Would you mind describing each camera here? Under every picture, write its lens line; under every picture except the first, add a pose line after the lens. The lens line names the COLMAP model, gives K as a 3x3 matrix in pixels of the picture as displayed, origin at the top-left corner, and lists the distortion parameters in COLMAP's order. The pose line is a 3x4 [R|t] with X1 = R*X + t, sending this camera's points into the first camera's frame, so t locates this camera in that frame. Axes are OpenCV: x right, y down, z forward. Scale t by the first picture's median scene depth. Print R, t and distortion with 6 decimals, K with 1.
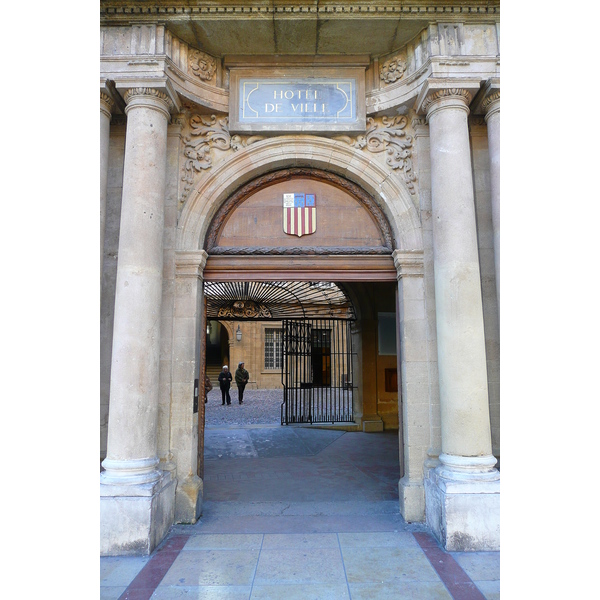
lens RADIAL K [[478.4, 0, 302.4], [0, 478.4, 302.0], [0, 0, 1]] dist [-0.017497, -0.006580]
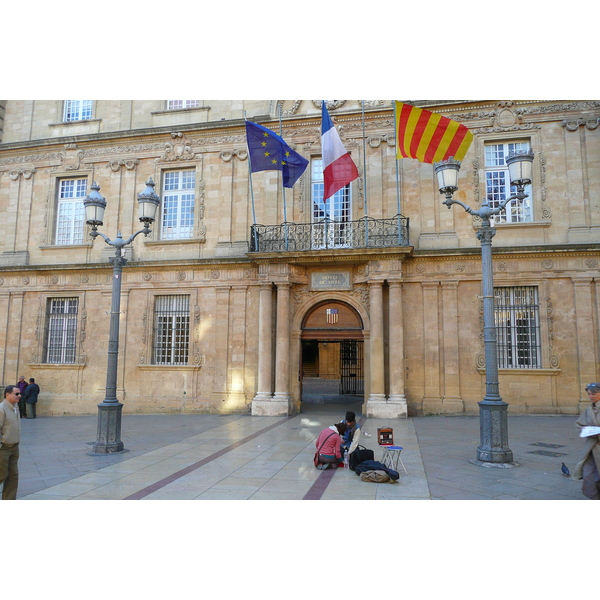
lens RADIAL K [[478.4, 0, 299.3], [0, 478.4, 299.3], [0, 0, 1]] dist [-0.017497, -0.006580]
pose [[0.977780, -0.014819, -0.209111, 0.441454], [0.016367, 0.999850, 0.005672, -0.326100], [0.208995, -0.008968, 0.977876, -2.067909]]
